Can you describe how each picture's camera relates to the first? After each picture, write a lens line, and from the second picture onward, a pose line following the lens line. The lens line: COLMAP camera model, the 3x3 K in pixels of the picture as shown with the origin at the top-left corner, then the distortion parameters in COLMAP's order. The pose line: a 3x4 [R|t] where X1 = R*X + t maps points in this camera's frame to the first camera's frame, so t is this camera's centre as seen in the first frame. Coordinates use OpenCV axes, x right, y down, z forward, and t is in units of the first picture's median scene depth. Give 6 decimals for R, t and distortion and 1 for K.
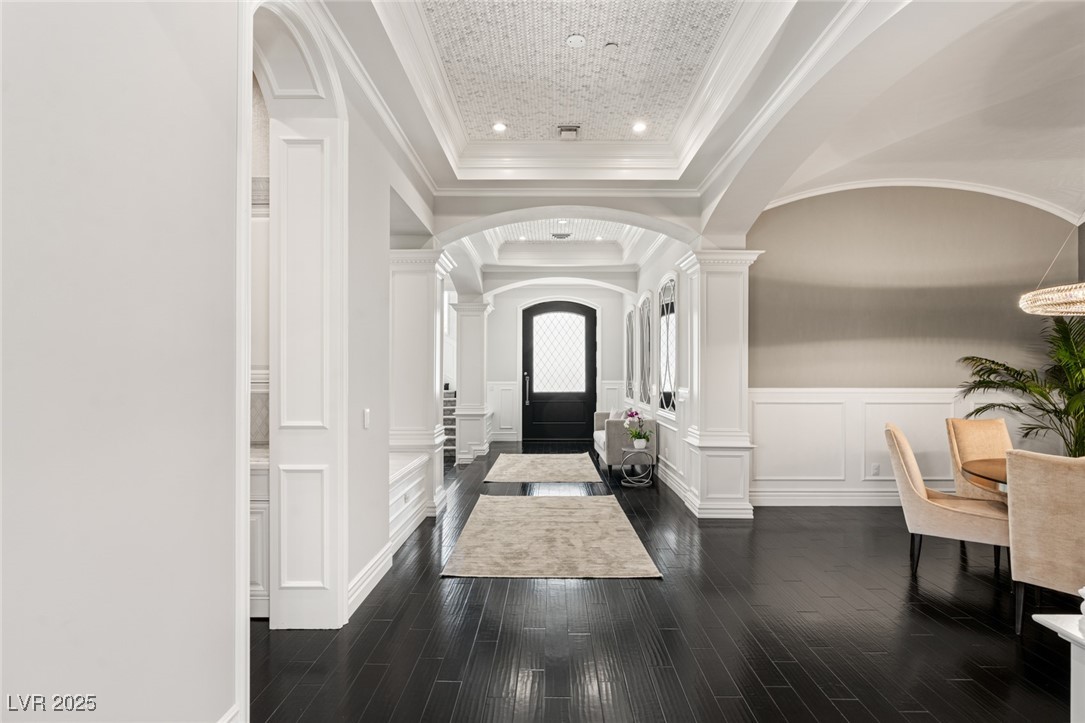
lens RADIAL K [[501.5, 0, 536.4], [0, 501.5, 370.5], [0, 0, 1]] dist [-0.009843, 0.004011]
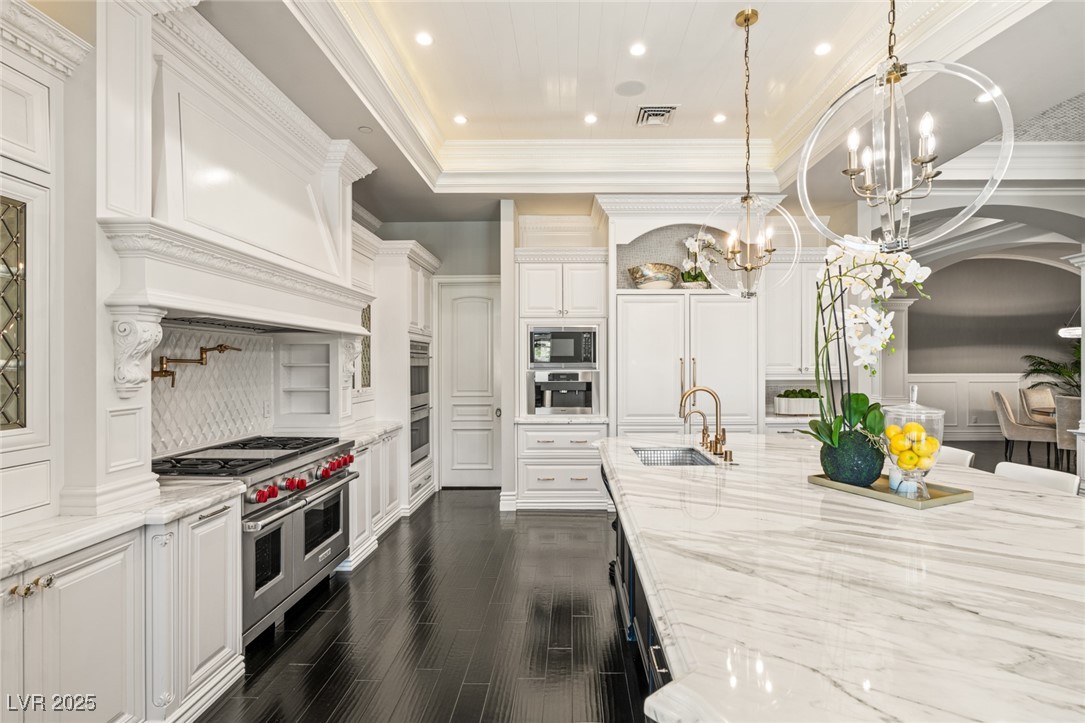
lens RADIAL K [[501.5, 0, 549.3], [0, 501.5, 363.9], [0, 0, 1]] dist [-0.009843, 0.004011]
pose [[0.999928, -0.003423, -0.011478, -0.830458], [0.003377, 0.999986, -0.004035, 0.003236], [0.011491, 0.003996, 0.999926, -0.807957]]
